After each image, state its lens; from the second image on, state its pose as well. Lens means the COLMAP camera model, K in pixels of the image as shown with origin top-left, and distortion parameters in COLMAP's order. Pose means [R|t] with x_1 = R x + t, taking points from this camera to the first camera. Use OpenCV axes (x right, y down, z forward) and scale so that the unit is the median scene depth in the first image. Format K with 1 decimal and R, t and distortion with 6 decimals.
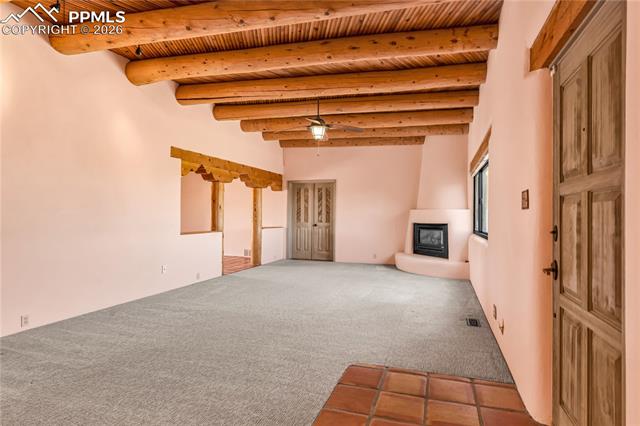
lens RADIAL K [[343.5, 0, 322.8], [0, 343.5, 212.4], [0, 0, 1]] dist [-0.001640, 0.001750]
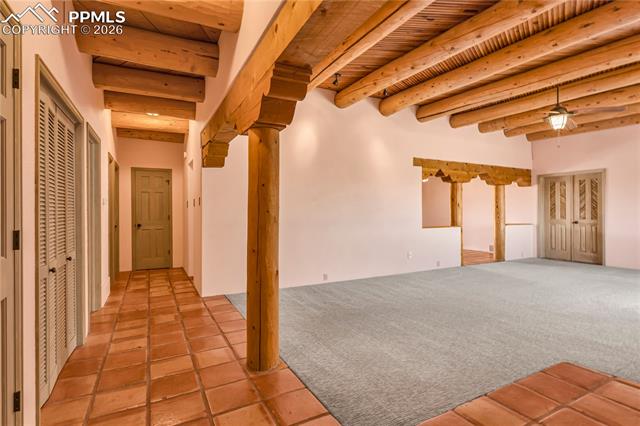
lens RADIAL K [[309.6, 0, 319.3], [0, 309.6, 212.1], [0, 0, 1]] dist [-0.001260, 0.000264]
pose [[0.719207, -0.011577, -0.694699, 0.098245], [0.013759, 0.999902, -0.002419, 0.005756], [0.694660, -0.007819, 0.719296, -0.057602]]
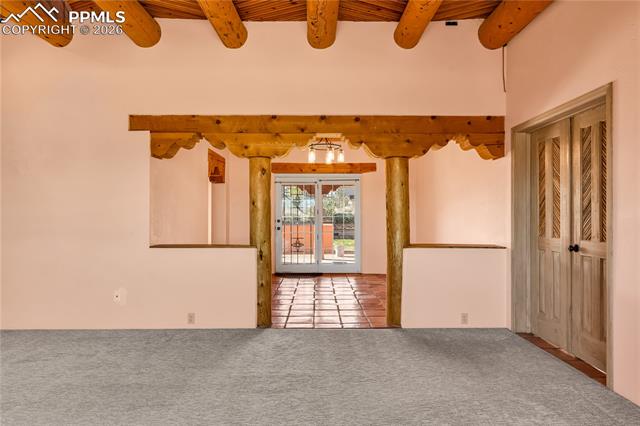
lens RADIAL K [[377.4, 0, 320.1], [0, 377.4, 215.2], [0, 0, 1]] dist [0.020913, 0.000118]
pose [[0.336841, -0.006962, -0.941536, 0.396584], [0.008700, 0.999953, -0.004282, 0.010095], [0.941521, -0.006749, 0.336885, 1.141869]]
